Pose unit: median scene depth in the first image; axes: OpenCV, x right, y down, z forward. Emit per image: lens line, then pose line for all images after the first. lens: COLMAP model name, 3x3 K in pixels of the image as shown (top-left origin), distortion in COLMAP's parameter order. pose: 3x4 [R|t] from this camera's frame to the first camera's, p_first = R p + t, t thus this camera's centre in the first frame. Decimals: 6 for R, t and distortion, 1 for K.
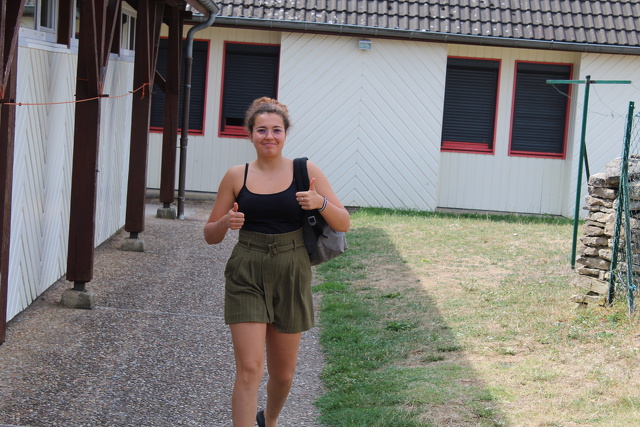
lens RADIAL K [[1566.9, 0, 320.0], [0, 1566.9, 213.5], [0, 0, 1]] dist [-0.043963, -0.250243]
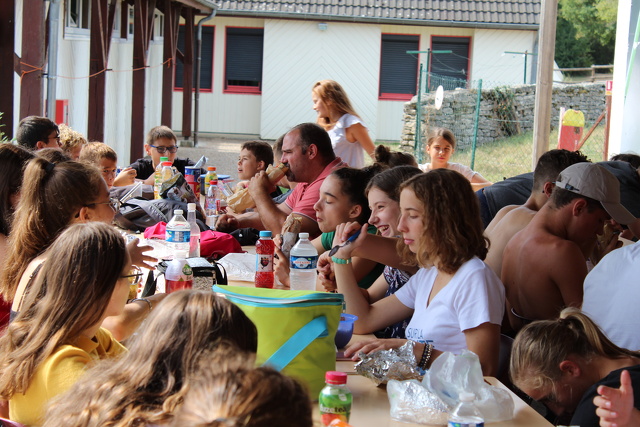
lens RADIAL K [[1689.0, 0, 320.0], [0, 1689.0, 213.5], [0, 0, 1]] dist [-0.015714, -0.007367]
pose [[0.999490, -0.019614, -0.025199, 0.062070], [0.019992, 0.999691, 0.014804, 0.040419], [0.024901, -0.015300, 0.999573, -0.550056]]
